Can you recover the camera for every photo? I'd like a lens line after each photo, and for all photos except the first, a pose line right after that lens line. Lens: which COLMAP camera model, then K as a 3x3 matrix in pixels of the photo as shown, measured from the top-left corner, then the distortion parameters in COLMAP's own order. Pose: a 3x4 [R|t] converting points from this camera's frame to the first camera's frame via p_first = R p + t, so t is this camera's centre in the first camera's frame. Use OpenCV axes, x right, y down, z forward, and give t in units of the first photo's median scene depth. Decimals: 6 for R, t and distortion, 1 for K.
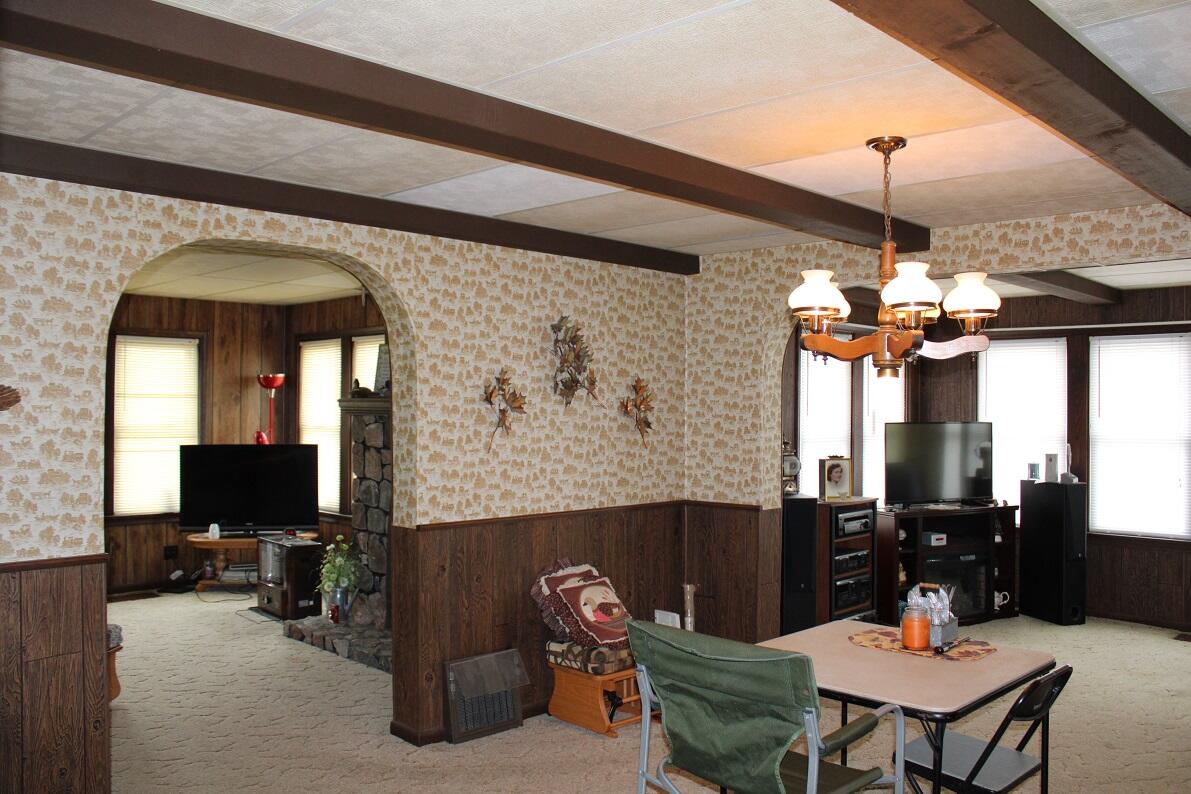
lens RADIAL K [[986.6, 0, 595.5], [0, 986.6, 397.0], [0, 0, 1]] dist [-0.000094, 0.000355]
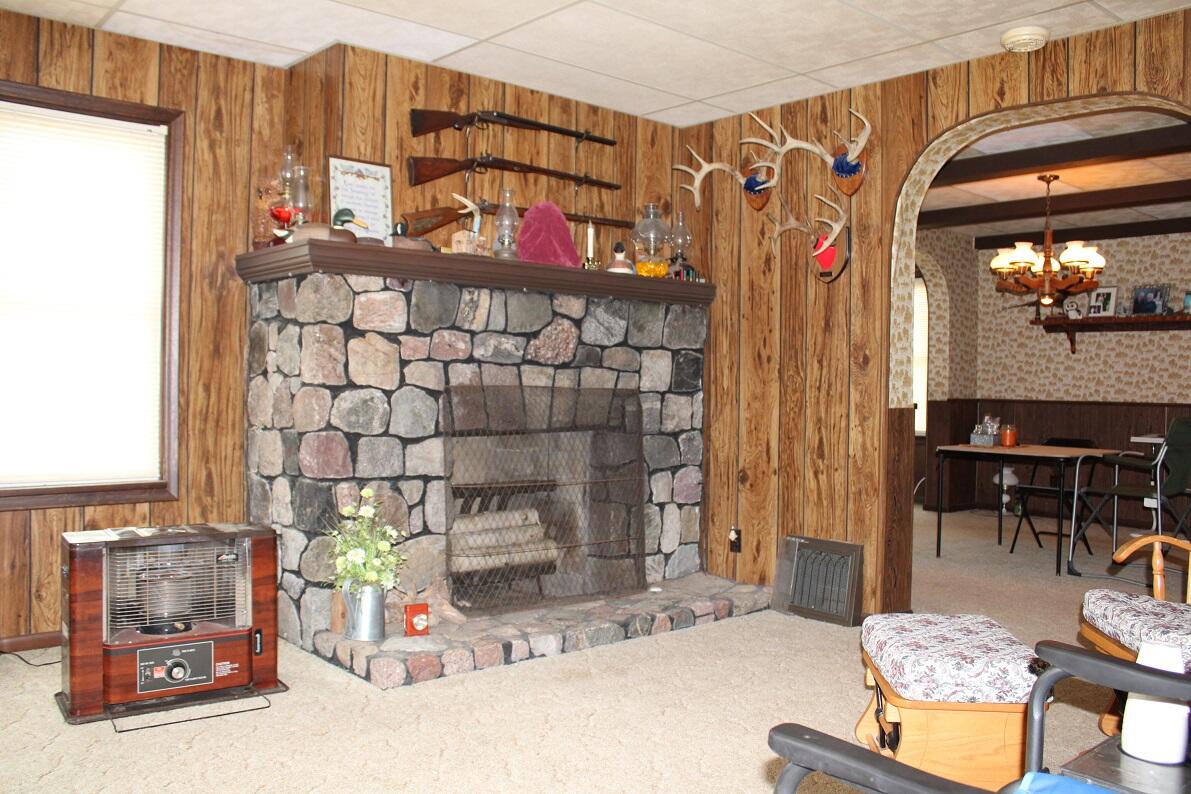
lens RADIAL K [[986.6, 0, 595.5], [0, 986.6, 397.0], [0, 0, 1]] dist [-0.000094, 0.000355]
pose [[0.068963, -0.009450, 0.997574, -0.804162], [-0.025584, 0.999610, 0.011238, 0.080046], [-0.997291, -0.026297, 0.068695, 0.836749]]
